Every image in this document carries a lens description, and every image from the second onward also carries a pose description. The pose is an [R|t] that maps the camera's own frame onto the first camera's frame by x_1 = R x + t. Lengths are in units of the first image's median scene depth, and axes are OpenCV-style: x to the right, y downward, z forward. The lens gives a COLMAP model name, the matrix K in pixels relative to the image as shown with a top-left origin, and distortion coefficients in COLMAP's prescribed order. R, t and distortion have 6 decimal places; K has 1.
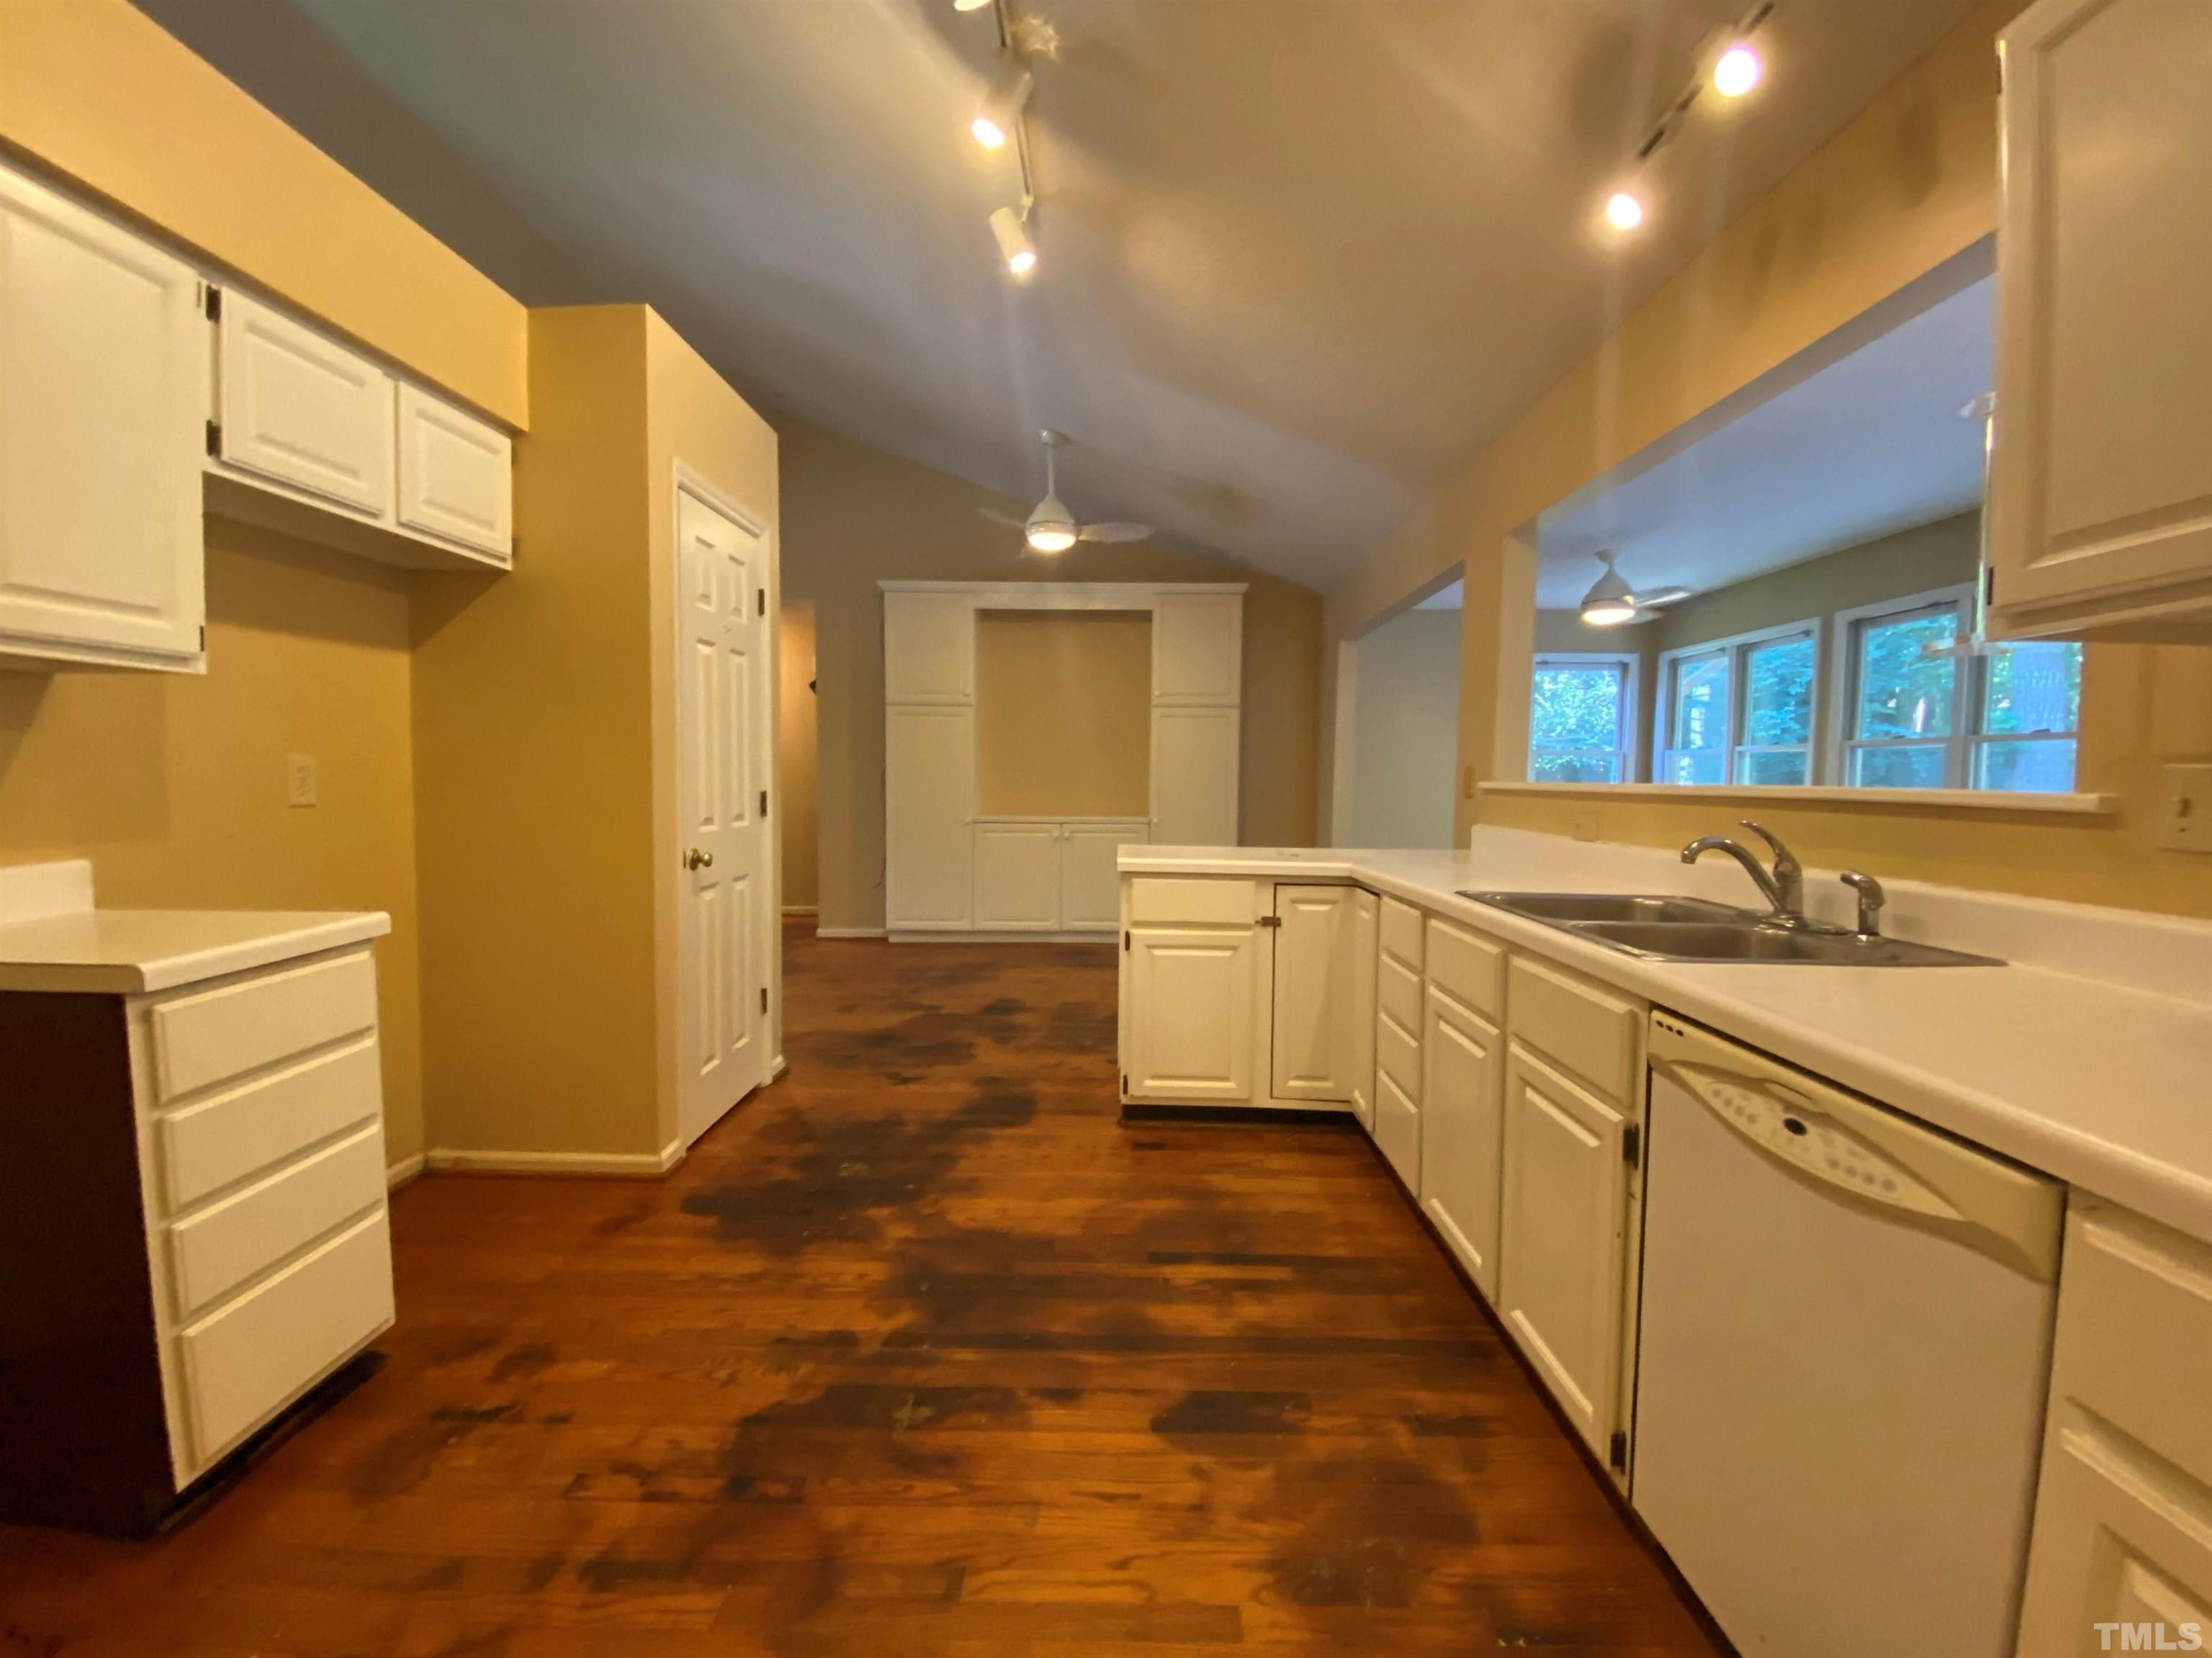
lens RADIAL K [[900.3, 0, 1106.0], [0, 900.3, 829.0], [0, 0, 1]] dist [0.012597, -0.017157]
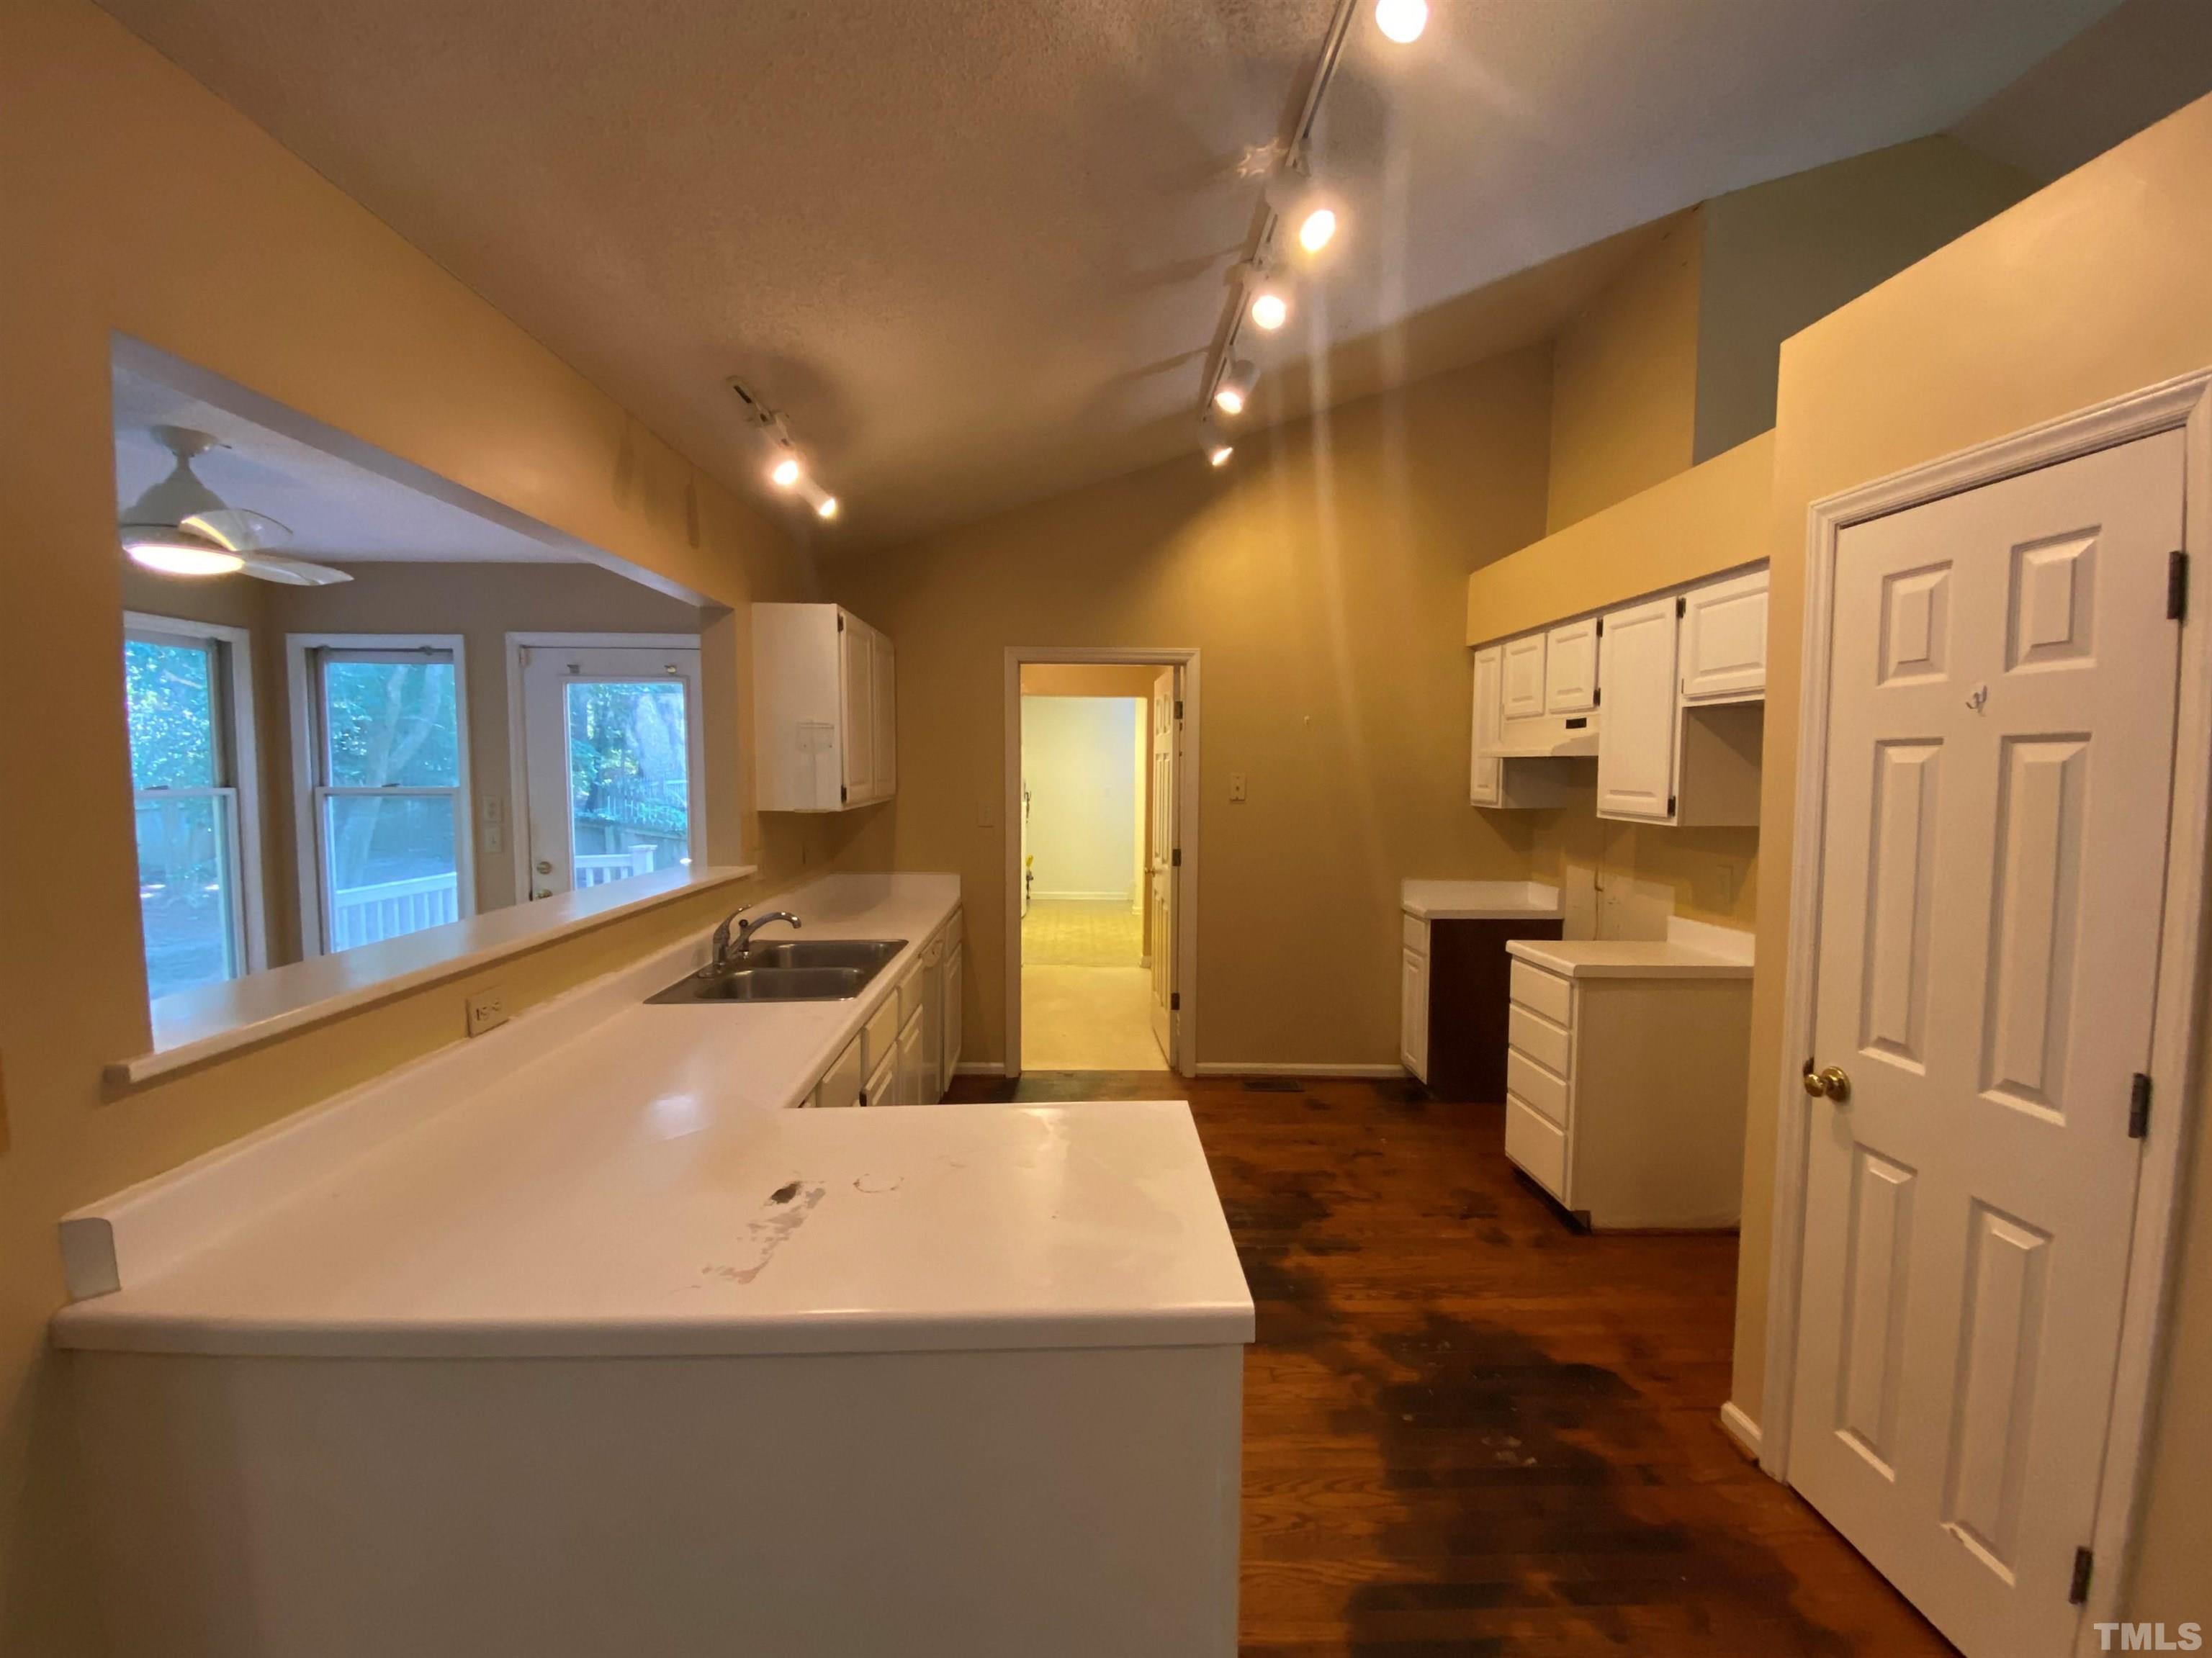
lens RADIAL K [[925.7, 0, 1111.5], [0, 925.7, 827.5], [0, 0, 1]] dist [-0.000837, -0.012086]
pose [[-0.998505, -0.012011, -0.053317, 0.120549], [-0.018730, 0.991678, 0.127372, -0.278365], [0.051344, 0.128180, -0.990421, 2.000657]]
